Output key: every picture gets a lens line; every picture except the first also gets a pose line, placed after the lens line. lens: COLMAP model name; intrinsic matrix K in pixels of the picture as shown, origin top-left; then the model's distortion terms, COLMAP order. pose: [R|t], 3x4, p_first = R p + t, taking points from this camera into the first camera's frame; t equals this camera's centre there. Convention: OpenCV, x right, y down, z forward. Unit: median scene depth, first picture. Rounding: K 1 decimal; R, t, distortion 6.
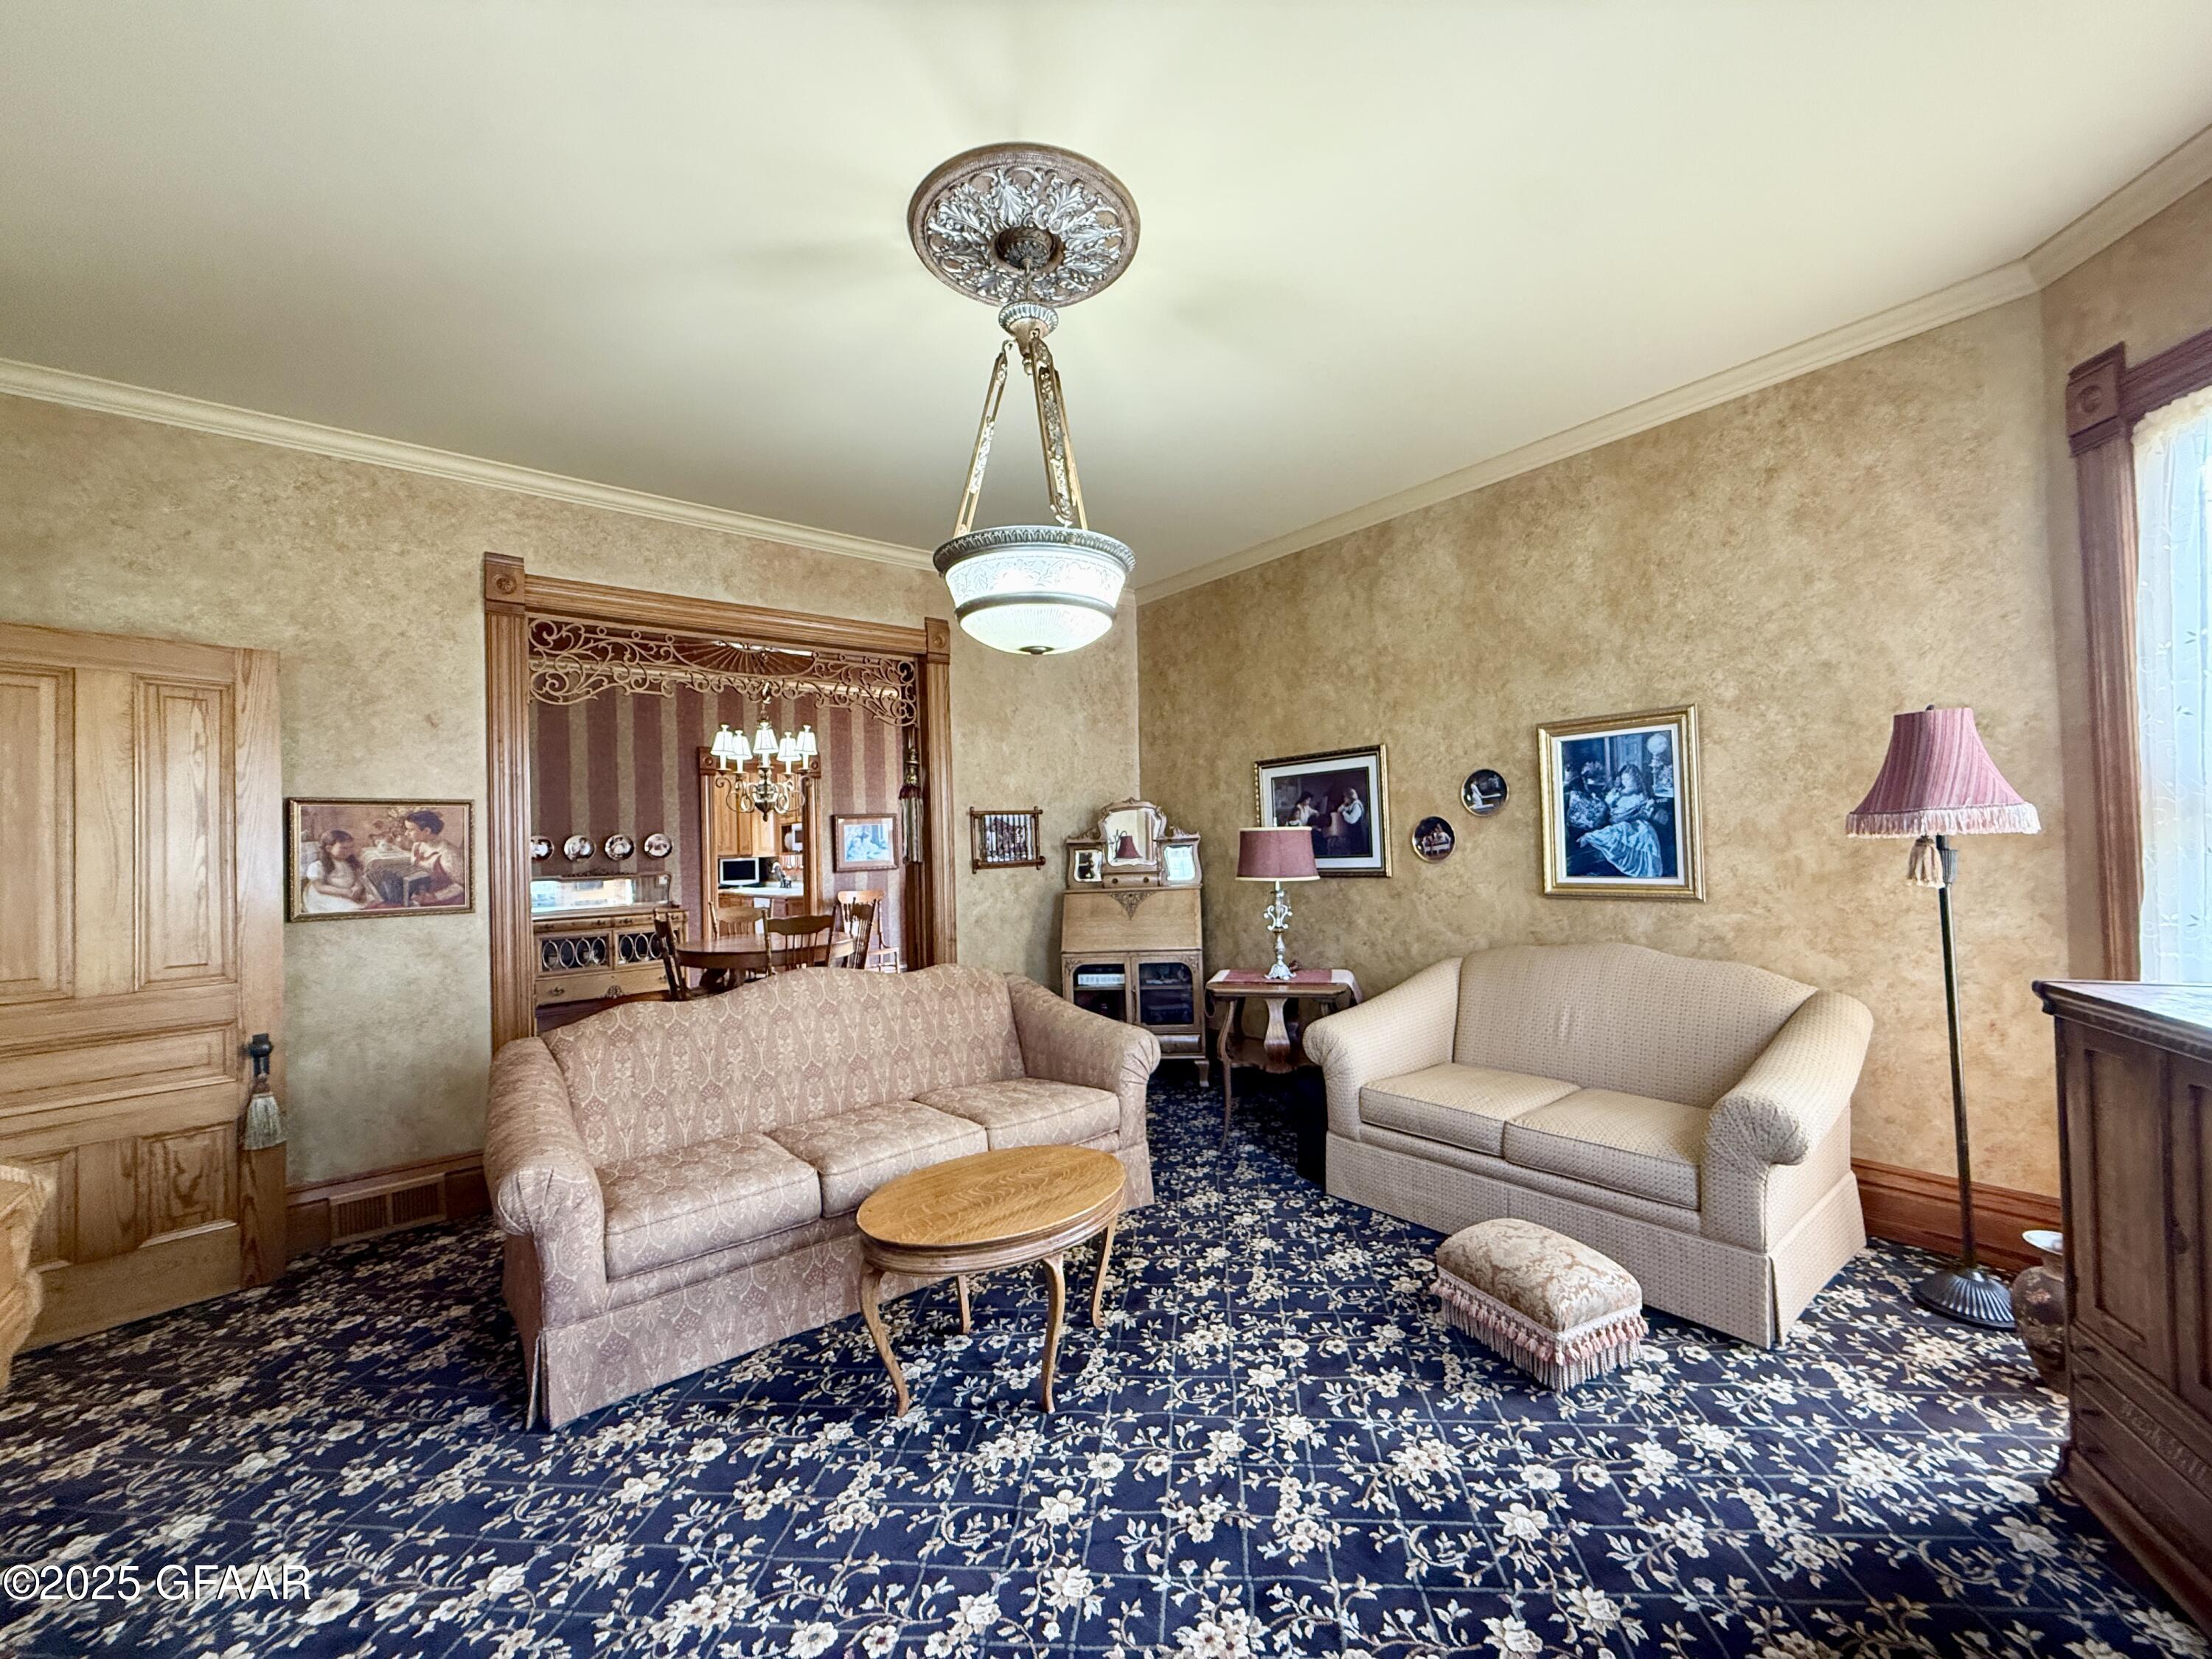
lens RADIAL K [[876.4, 0, 1108.7], [0, 876.4, 822.2], [0, 0, 1]] dist [0.002693, -0.000430]
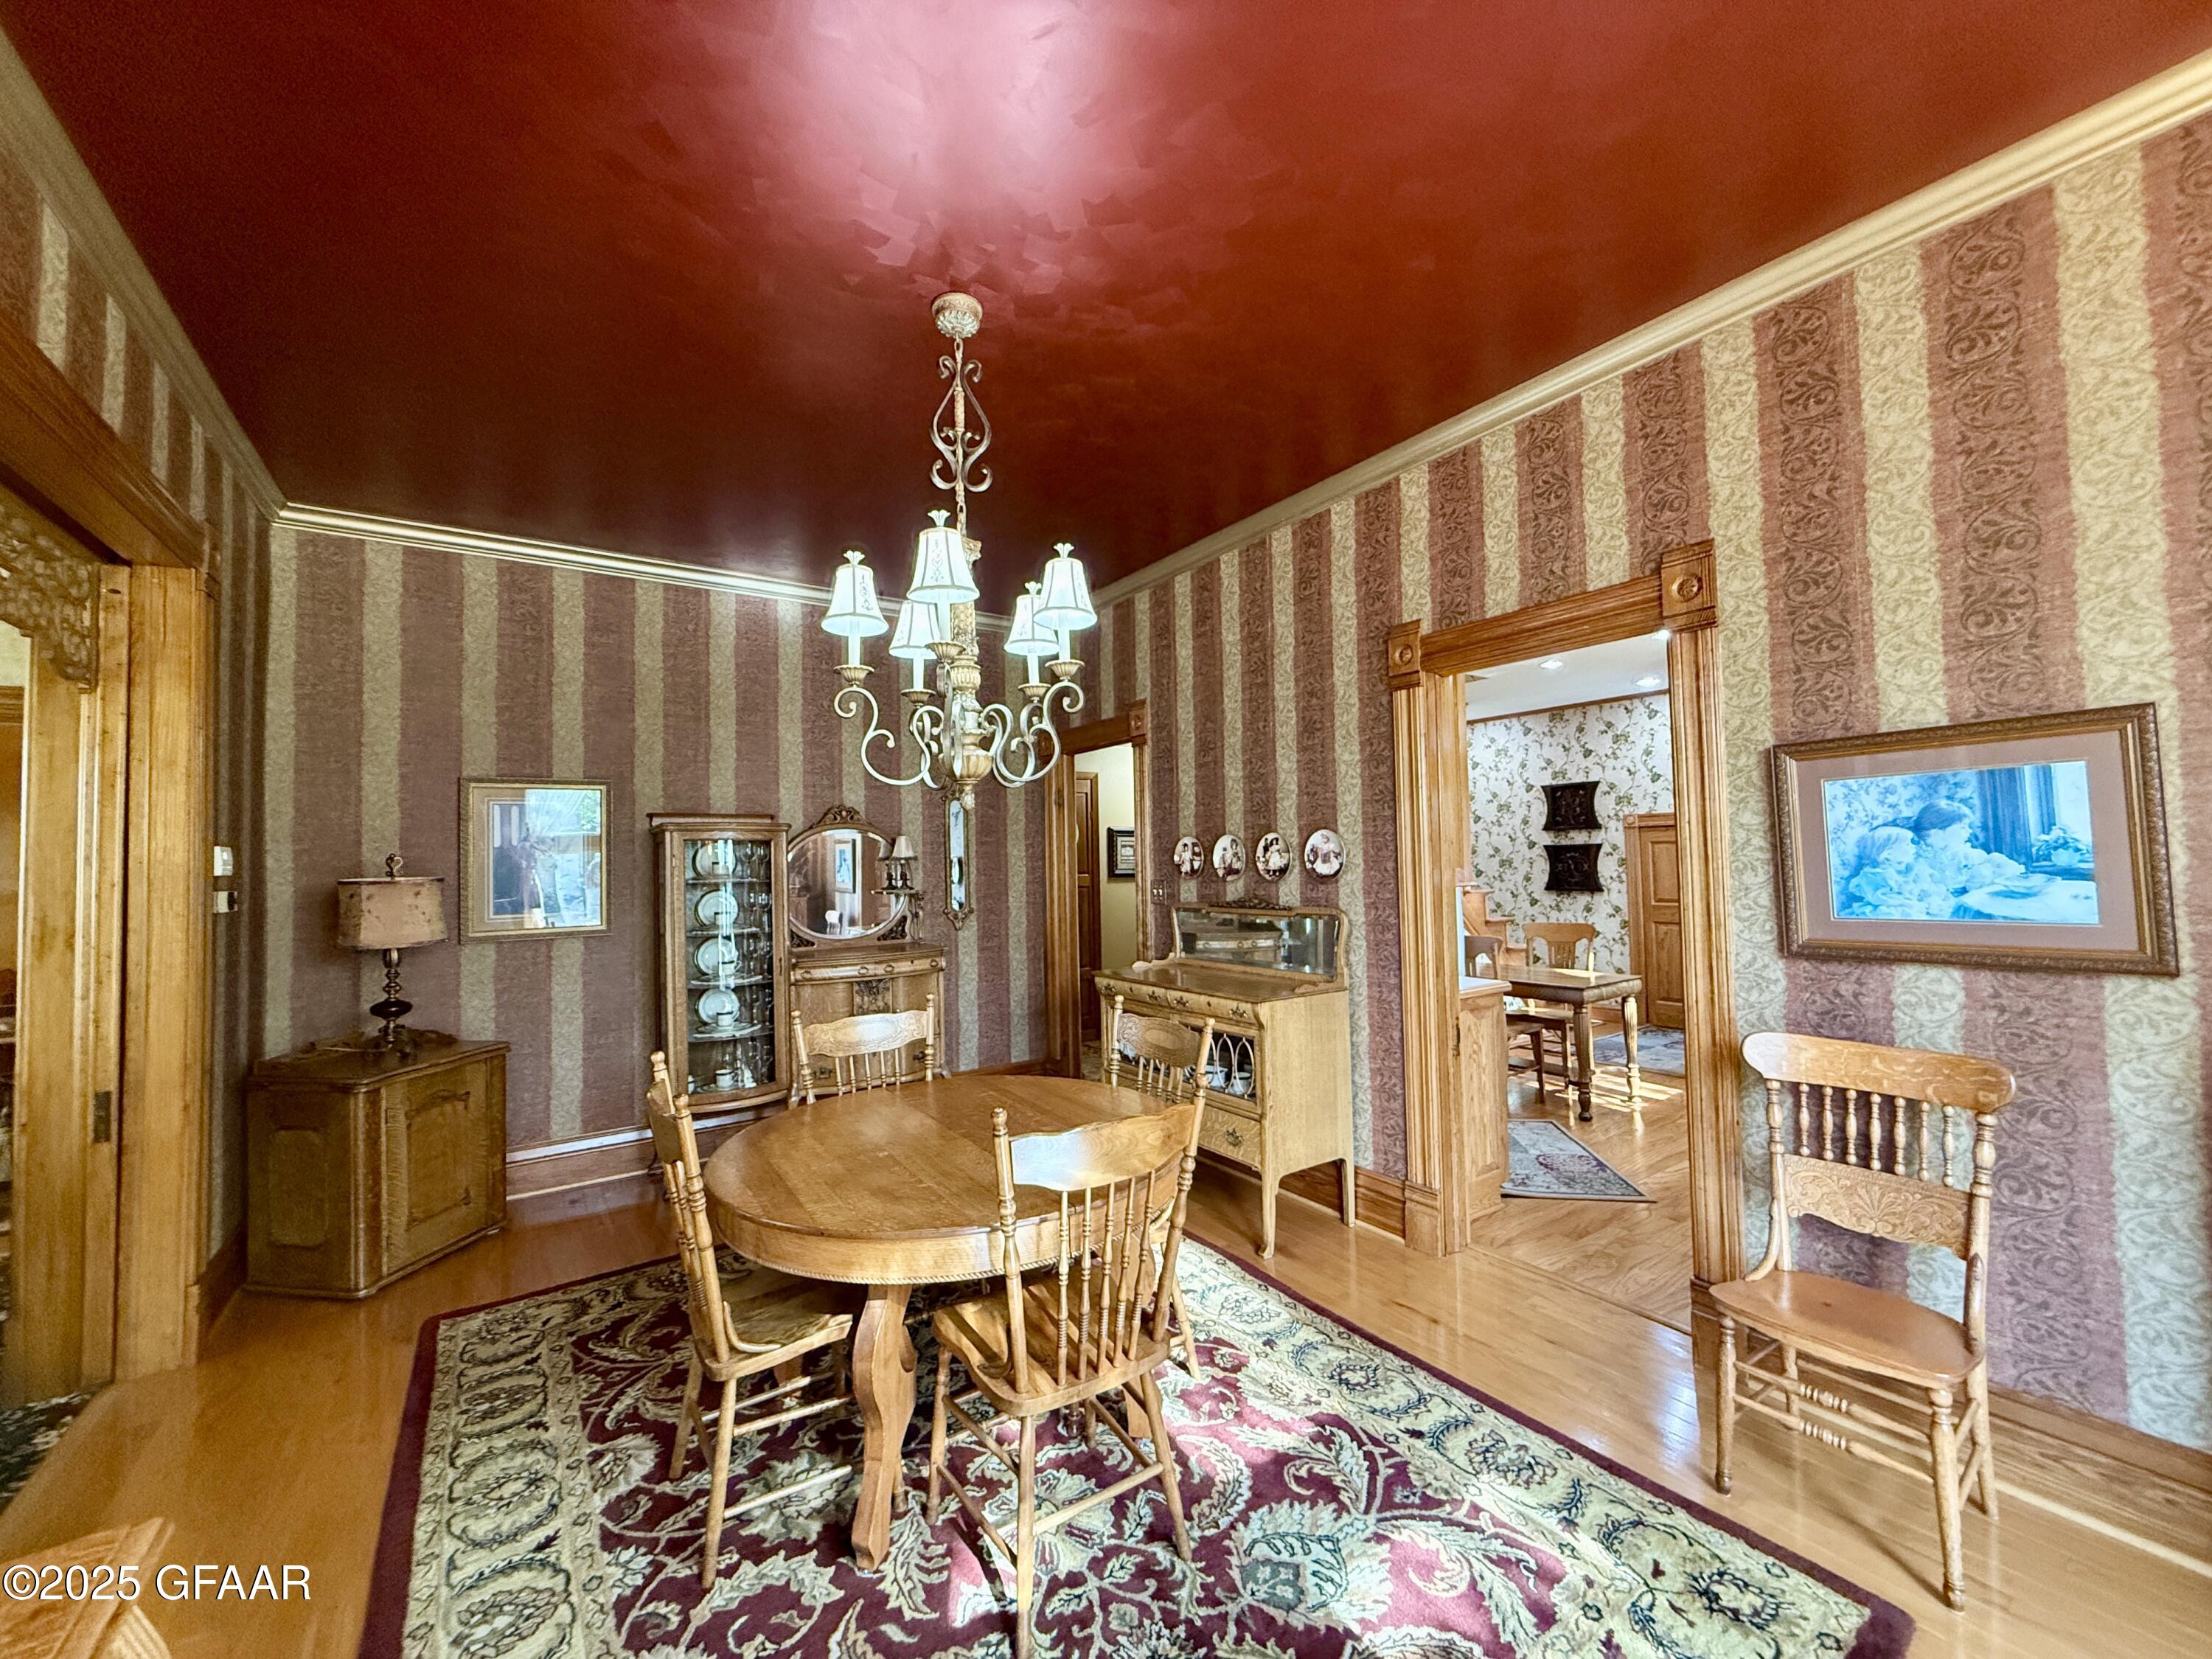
lens RADIAL K [[876.4, 0, 1103.0], [0, 876.4, 830.2], [0, 0, 1]] dist [0.002693, -0.000430]
pose [[-0.095364, 0.000215, -0.995442, -0.023339], [0.049629, 0.998757, -0.004538, 0.010097], [0.994204, -0.049836, -0.095257, 0.928103]]
